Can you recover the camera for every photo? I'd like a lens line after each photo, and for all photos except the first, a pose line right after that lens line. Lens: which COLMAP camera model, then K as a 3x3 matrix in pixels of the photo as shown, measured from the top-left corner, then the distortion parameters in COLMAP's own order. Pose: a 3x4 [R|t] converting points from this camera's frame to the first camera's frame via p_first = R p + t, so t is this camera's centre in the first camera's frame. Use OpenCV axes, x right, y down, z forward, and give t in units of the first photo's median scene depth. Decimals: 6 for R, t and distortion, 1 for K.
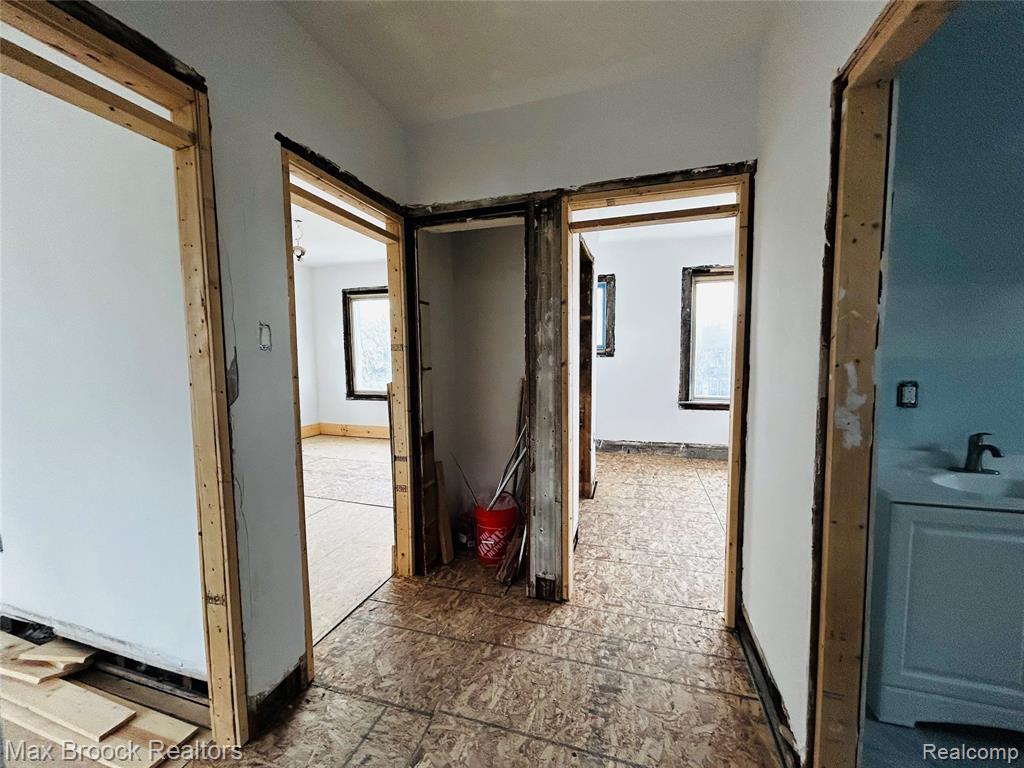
lens RADIAL K [[412.5, 0, 509.9], [0, 412.5, 383.5], [0, 0, 1]] dist [-0.000867, 0.000203]
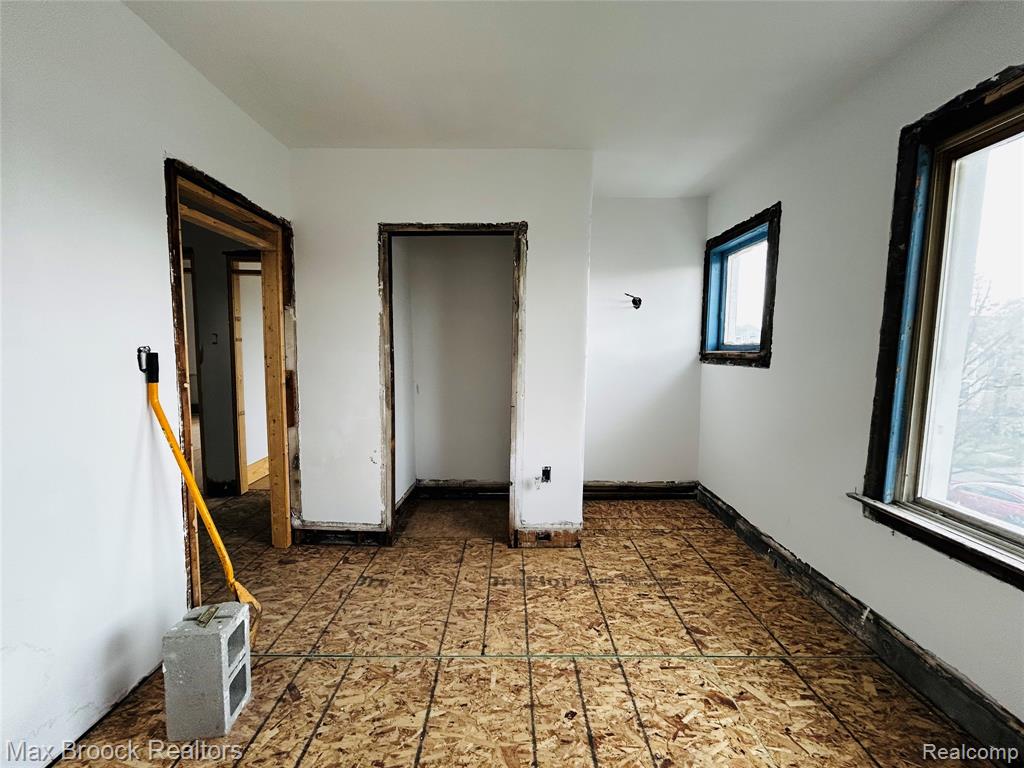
lens RADIAL K [[412.5, 0, 513.4], [0, 412.5, 383.6], [0, 0, 1]] dist [-0.000867, 0.000203]
pose [[0.295360, 0.101991, -0.949927, 0.756414], [-0.092009, 0.992700, 0.077975, -0.065903], [0.950945, 0.064371, 0.302588, 0.648244]]
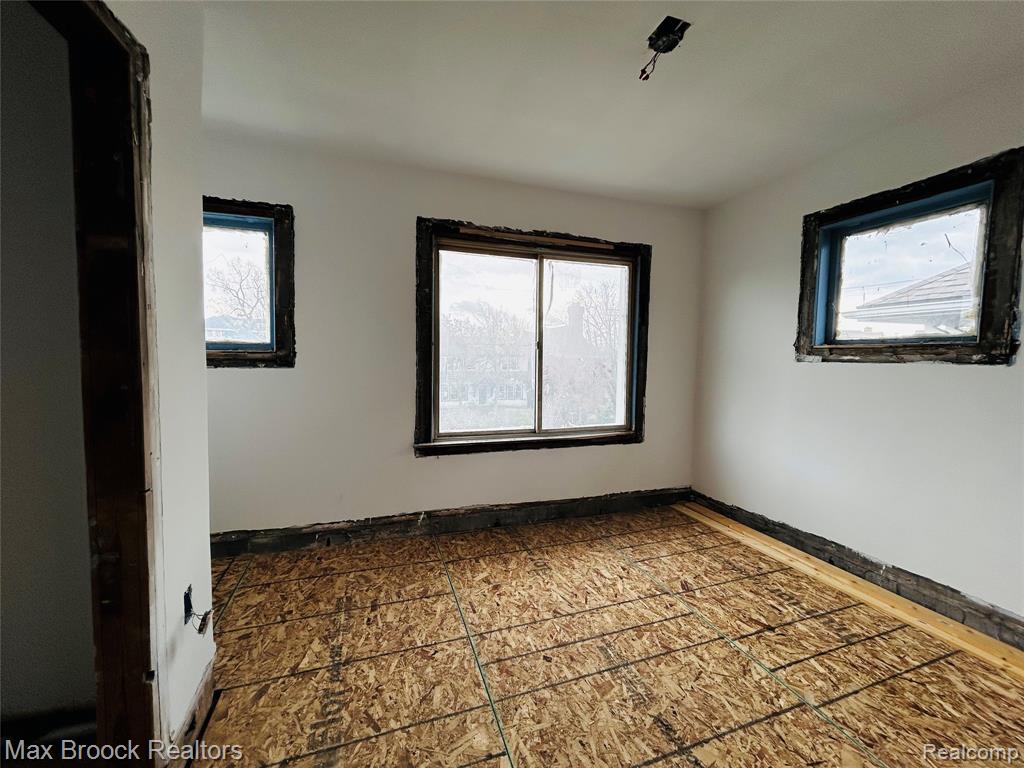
lens RADIAL K [[412.5, 0, 511.8], [0, 412.5, 383.7], [0, 0, 1]] dist [-0.000867, 0.000203]
pose [[0.811189, -0.013294, 0.584633, 0.201472], [0.018393, 0.999827, -0.002785, -0.044096], [-0.584494, 0.013012, 0.811293, 0.496570]]
